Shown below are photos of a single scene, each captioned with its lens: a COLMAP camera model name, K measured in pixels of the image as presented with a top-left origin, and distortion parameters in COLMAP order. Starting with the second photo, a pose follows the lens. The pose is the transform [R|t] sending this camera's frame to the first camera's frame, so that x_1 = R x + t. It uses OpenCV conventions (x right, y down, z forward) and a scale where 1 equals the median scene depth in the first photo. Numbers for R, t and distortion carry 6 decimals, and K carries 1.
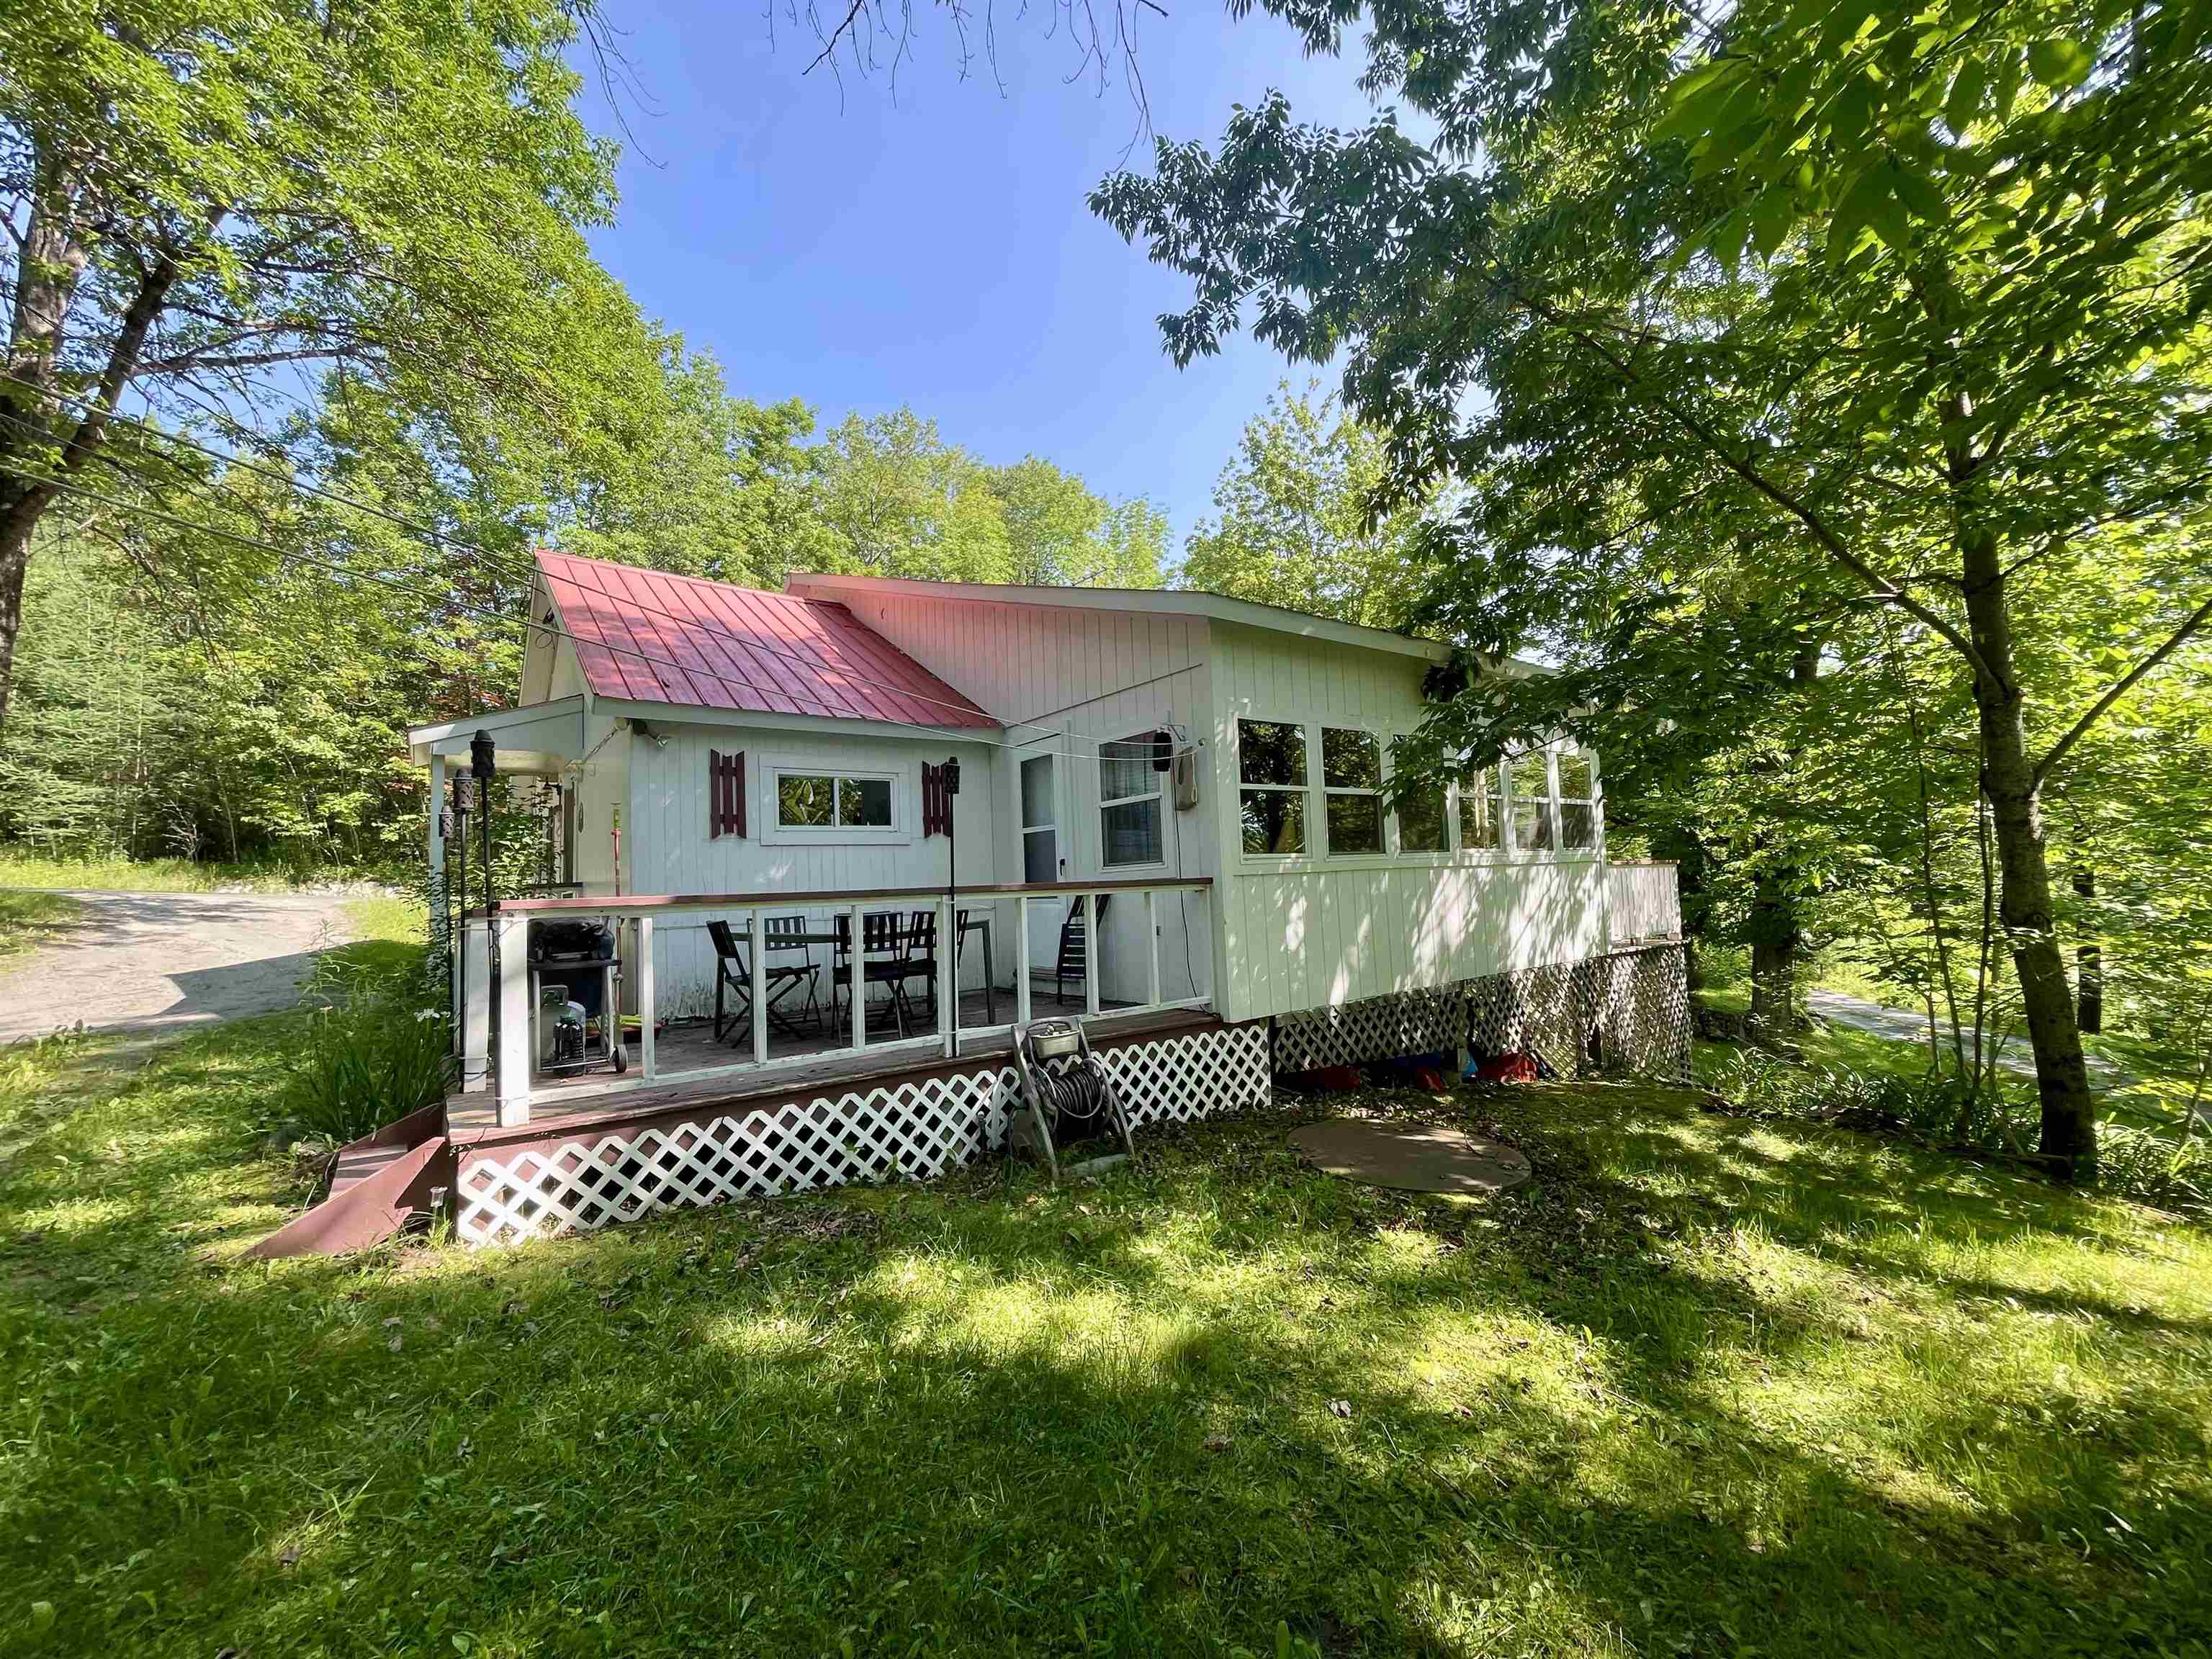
lens RADIAL K [[890.3, 0, 1100.3], [0, 890.3, 827.5], [0, 0, 1]] dist [0.001433, 0.000076]
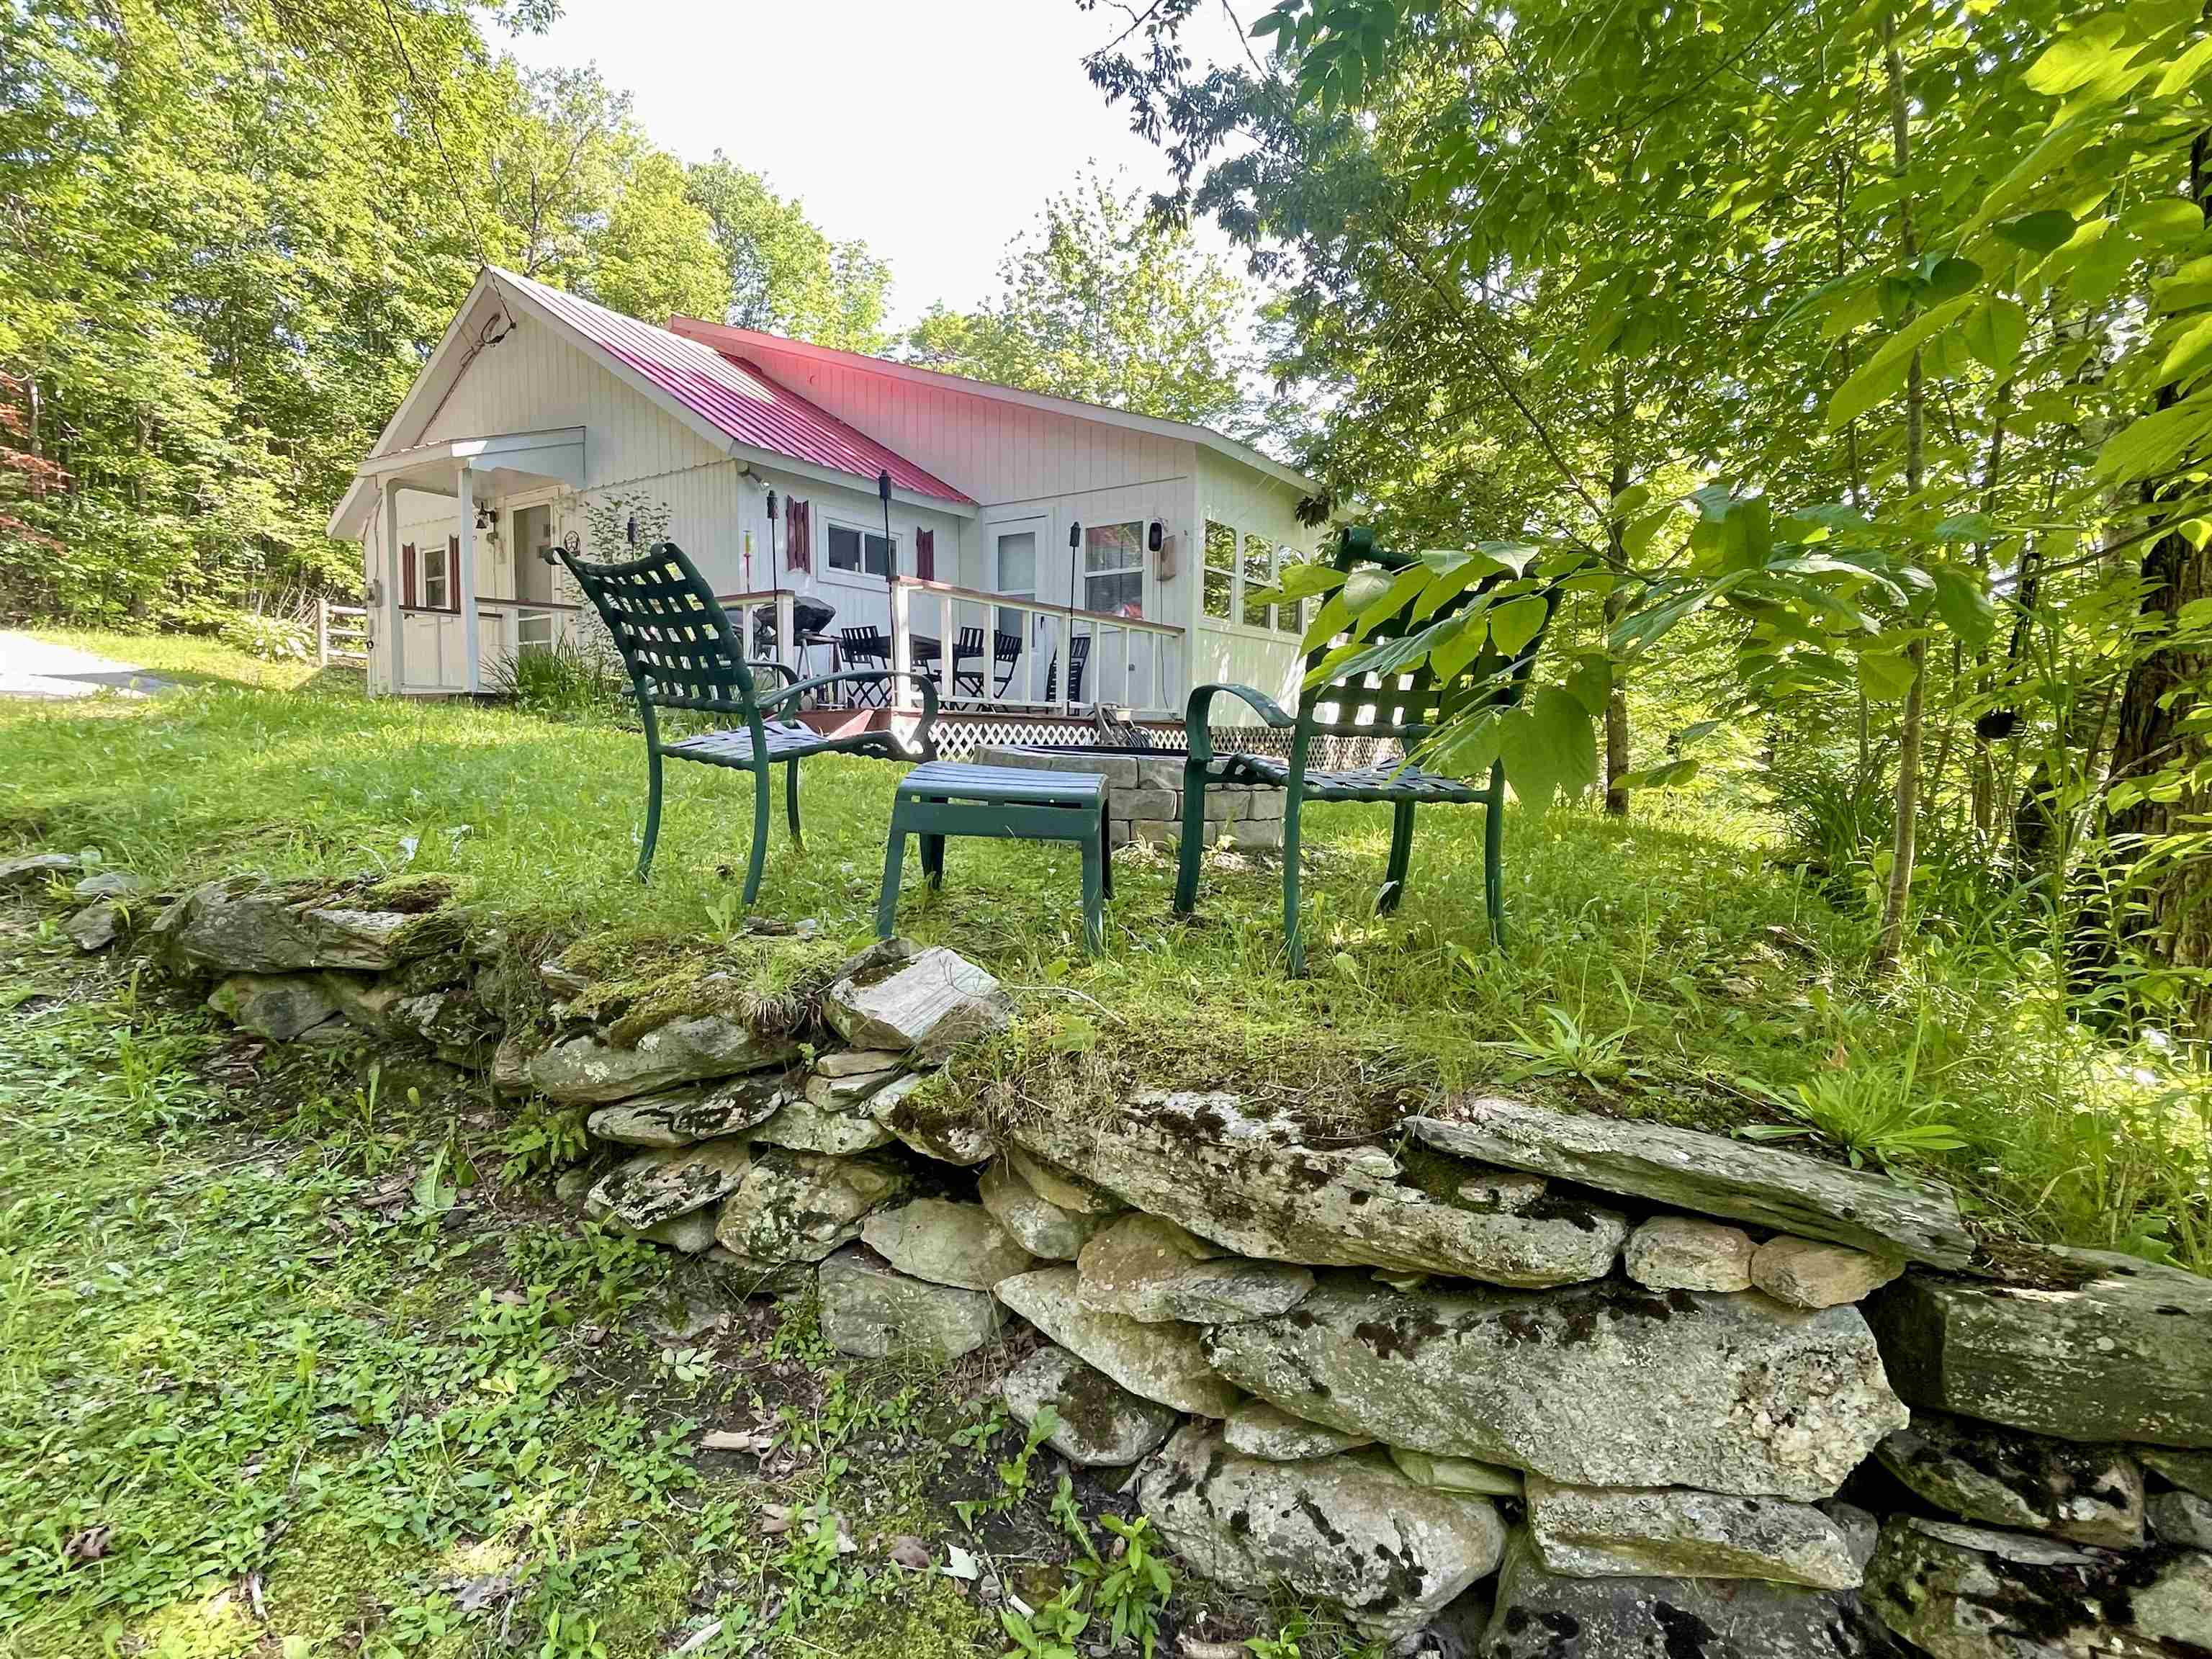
lens RADIAL K [[1107.6, 0, 1104.0], [0, 1107.6, 818.8], [0, 0, 1]] dist [0.001101, -0.000790]
pose [[0.939921, 0.021309, 0.340726, -0.498619], [-0.066655, 0.990297, 0.121940, 0.125725], [-0.334821, -0.137325, 0.932221, -0.567412]]
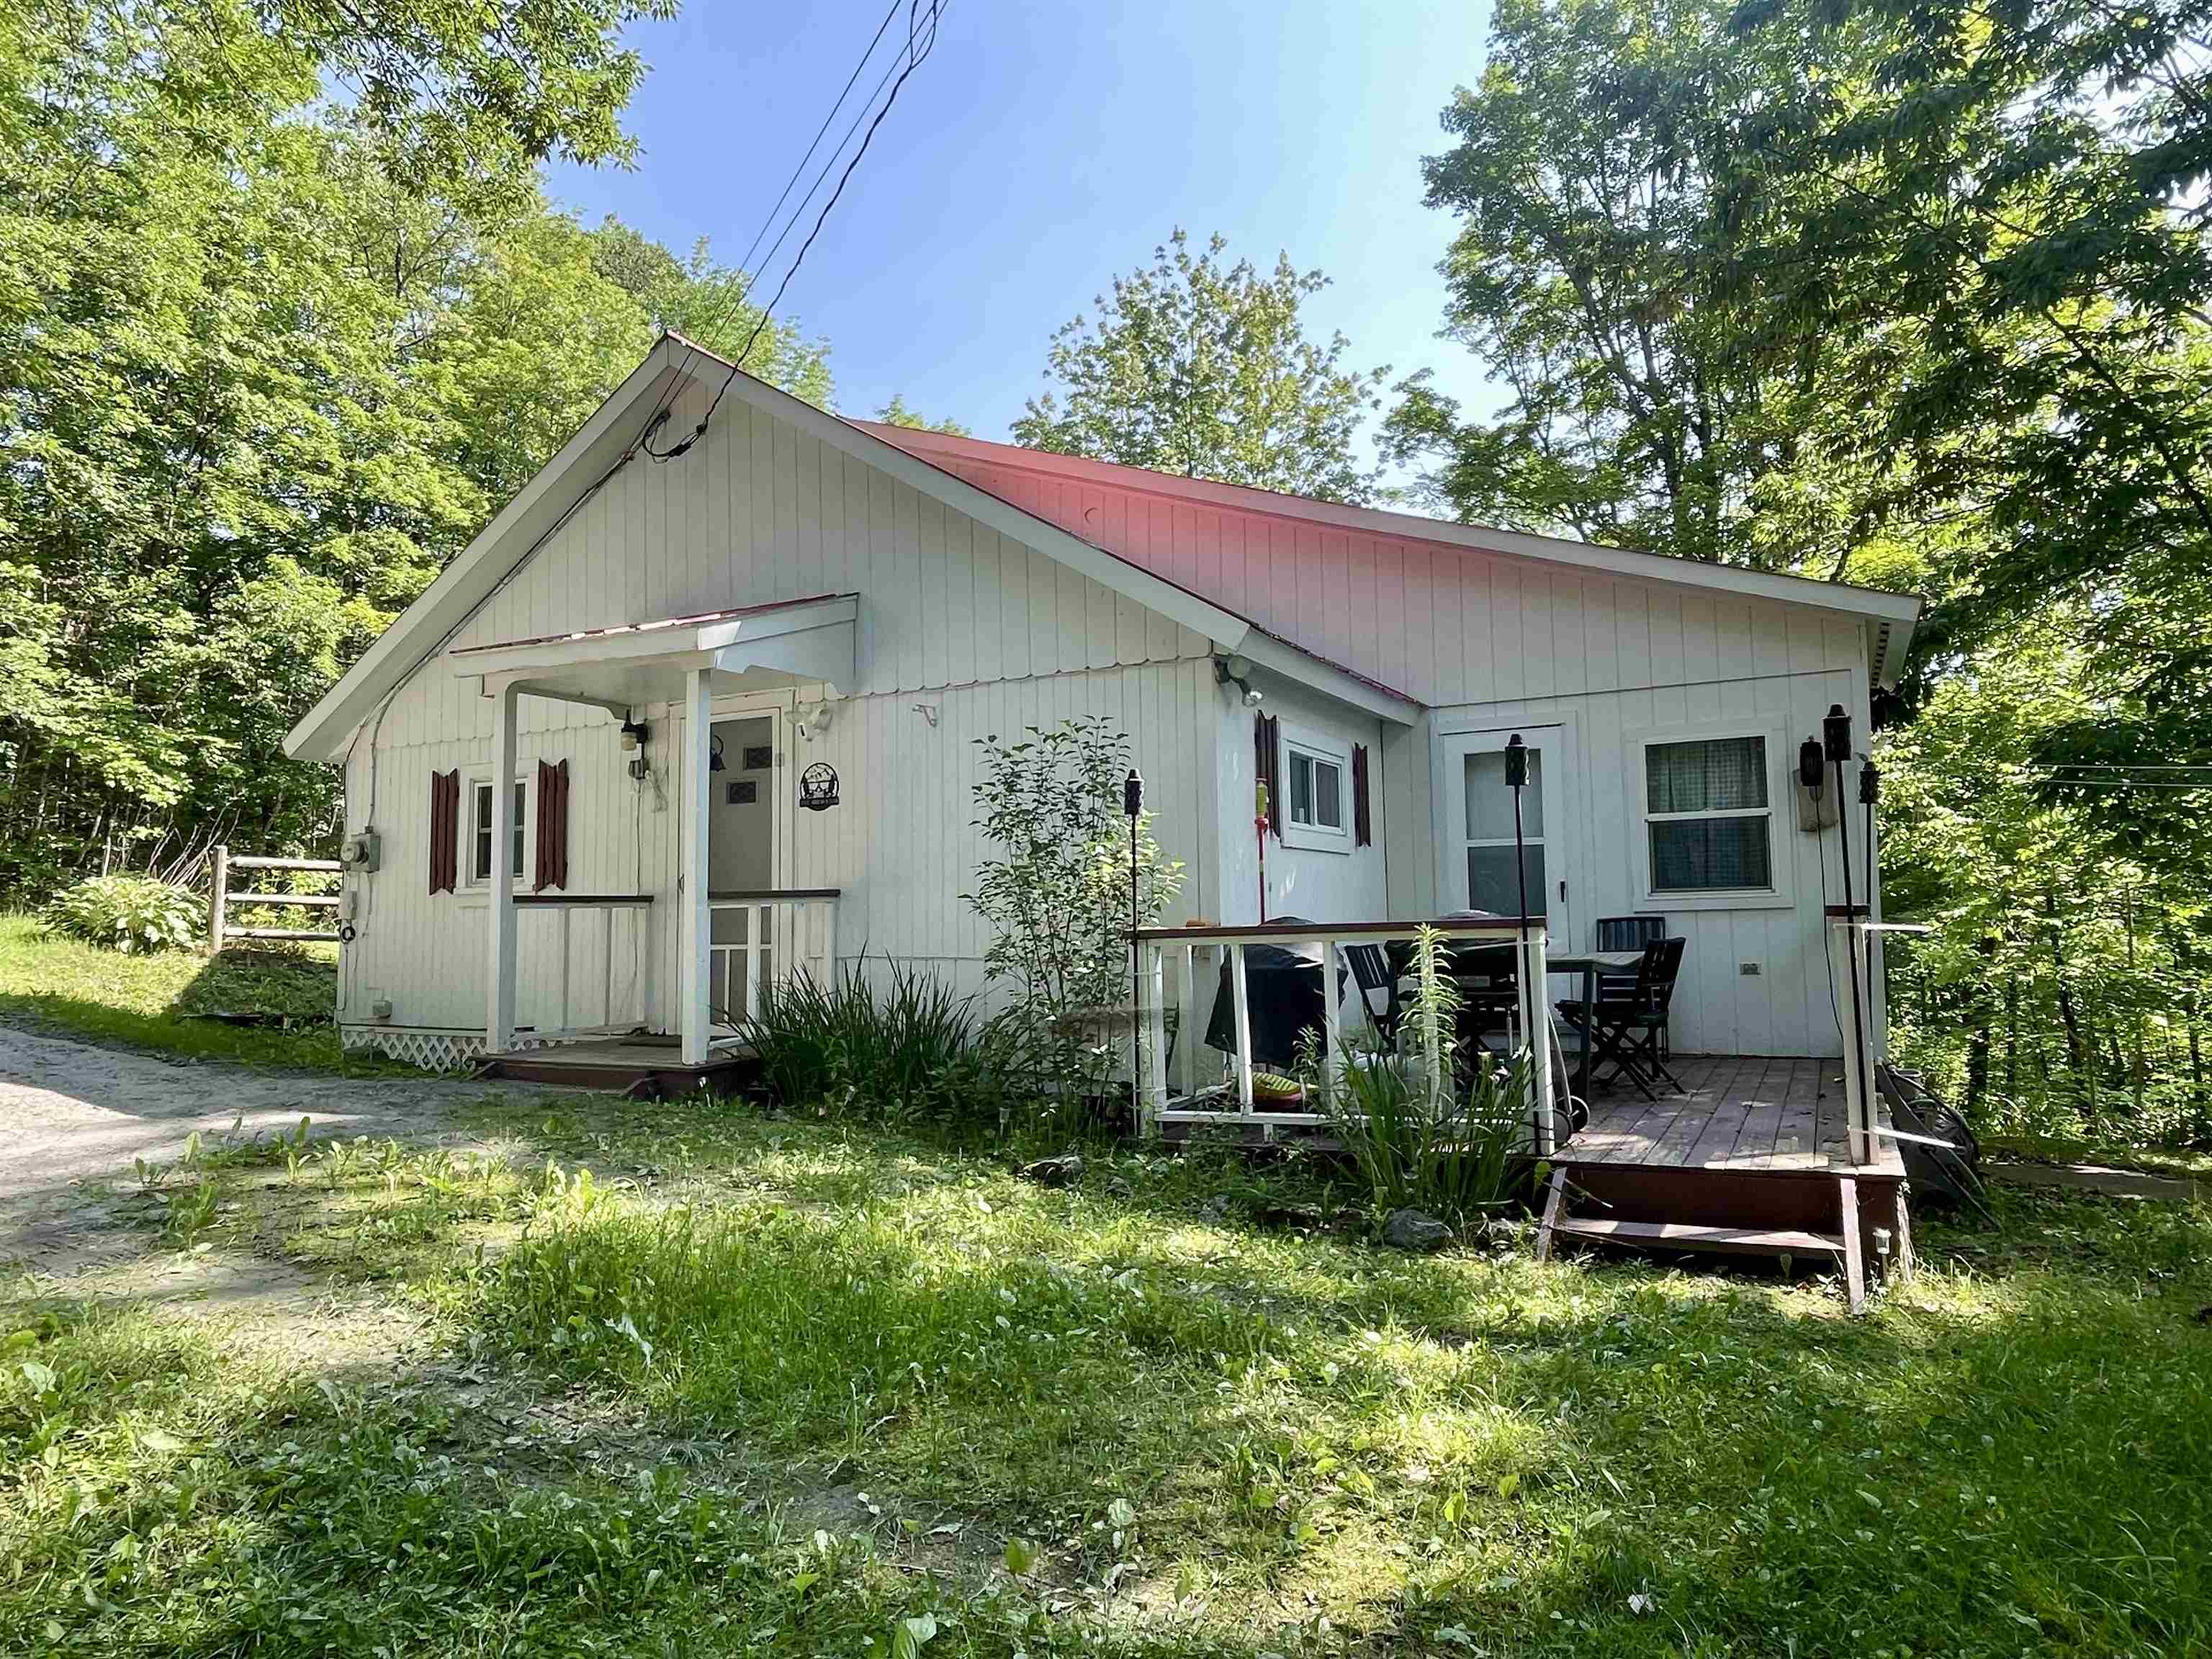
lens RADIAL K [[1363.6, 0, 1108.0], [0, 1363.6, 830.5], [0, 0, 1]] dist [0.001821, -0.000001]
pose [[0.902256, 0.051711, 0.428089, -0.935977], [-0.047444, 0.998661, -0.020638, 0.033671], [-0.428582, -0.001689, 0.903501, 0.064751]]
